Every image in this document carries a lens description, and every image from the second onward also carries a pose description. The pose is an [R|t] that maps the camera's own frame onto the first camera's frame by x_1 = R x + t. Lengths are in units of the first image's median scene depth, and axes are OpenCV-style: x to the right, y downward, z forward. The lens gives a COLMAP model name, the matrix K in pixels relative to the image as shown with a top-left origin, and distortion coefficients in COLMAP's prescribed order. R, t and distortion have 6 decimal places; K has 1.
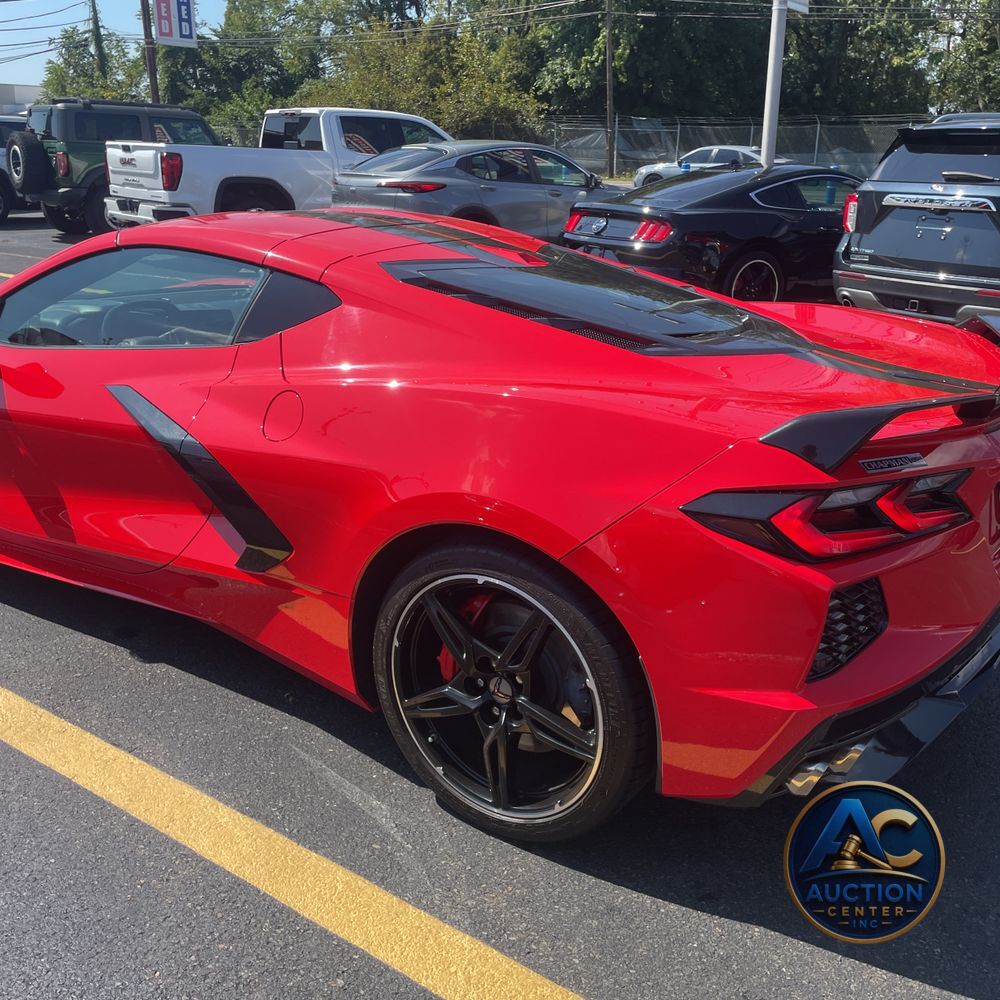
lens RADIAL K [[1016.0, 0, 511.4], [0, 1016.0, 489.2], [0, 0, 1]] dist [0.086275, -0.113868]
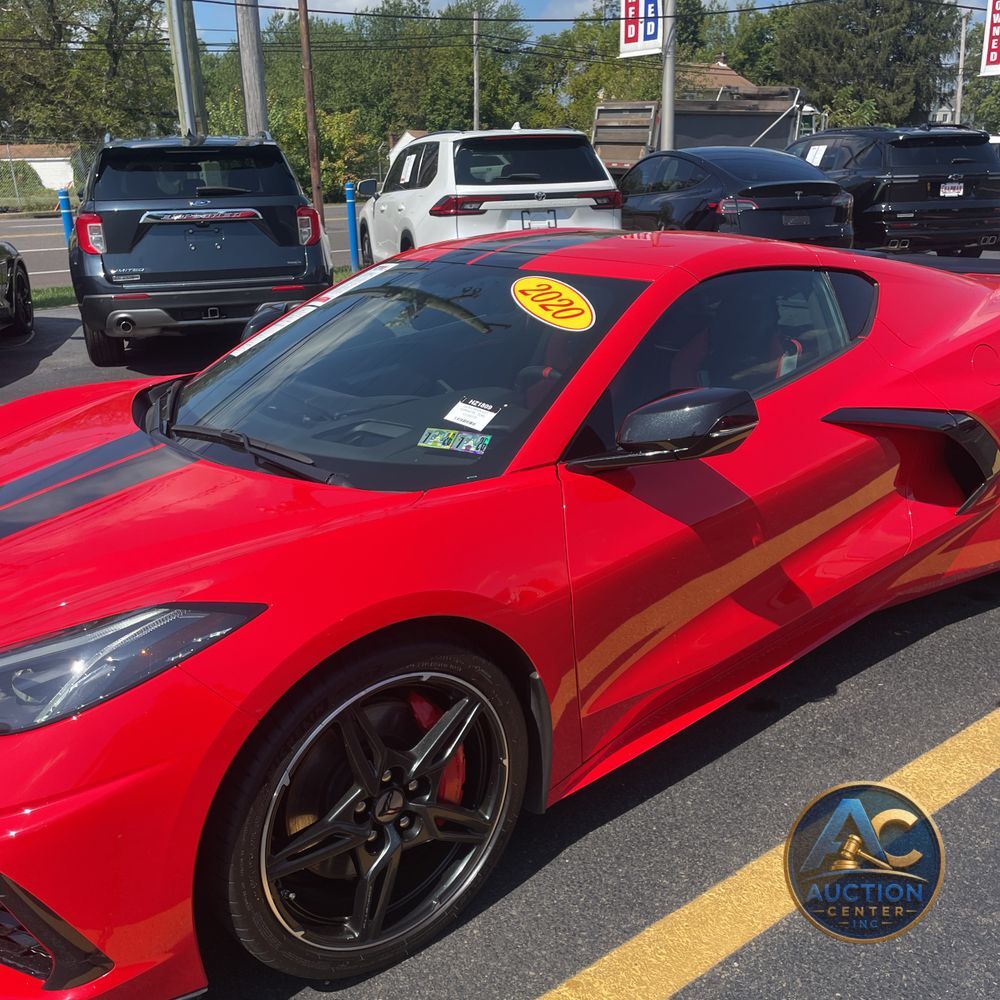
lens RADIAL K [[1016.0, 0, 511.4], [0, 1016.0, 489.2], [0, 0, 1]] dist [0.086275, -0.113868]
pose [[0.297031, -0.309981, 0.903152, -0.314589], [0.329472, 0.921024, 0.207757, -0.076679], [-0.896226, 0.235853, 0.375703, 0.218381]]
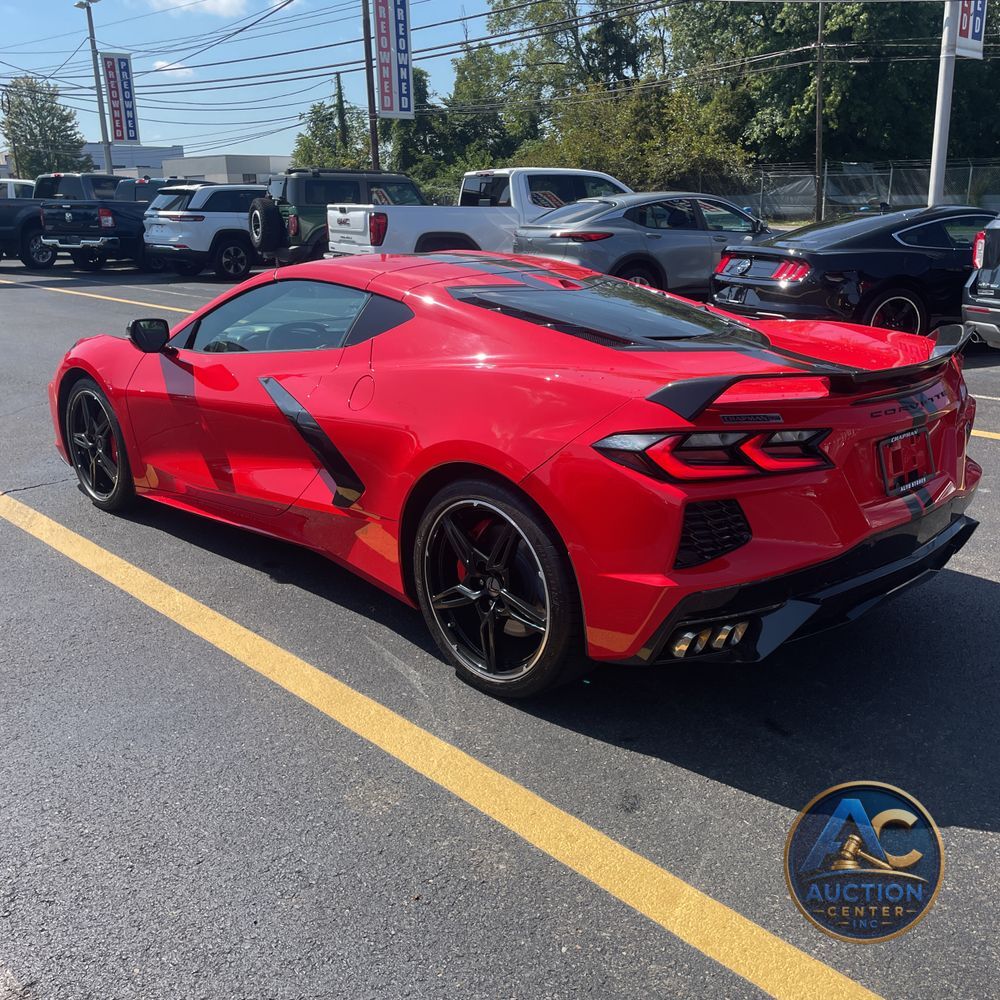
lens RADIAL K [[1016.0, 0, 511.4], [0, 1016.0, 489.2], [0, 0, 1]] dist [0.086275, -0.113868]
pose [[0.978546, 0.028924, -0.203990, 0.054685], [-0.038432, 0.998344, -0.042802, 0.022885], [0.202415, 0.049724, 0.978037, -0.066946]]
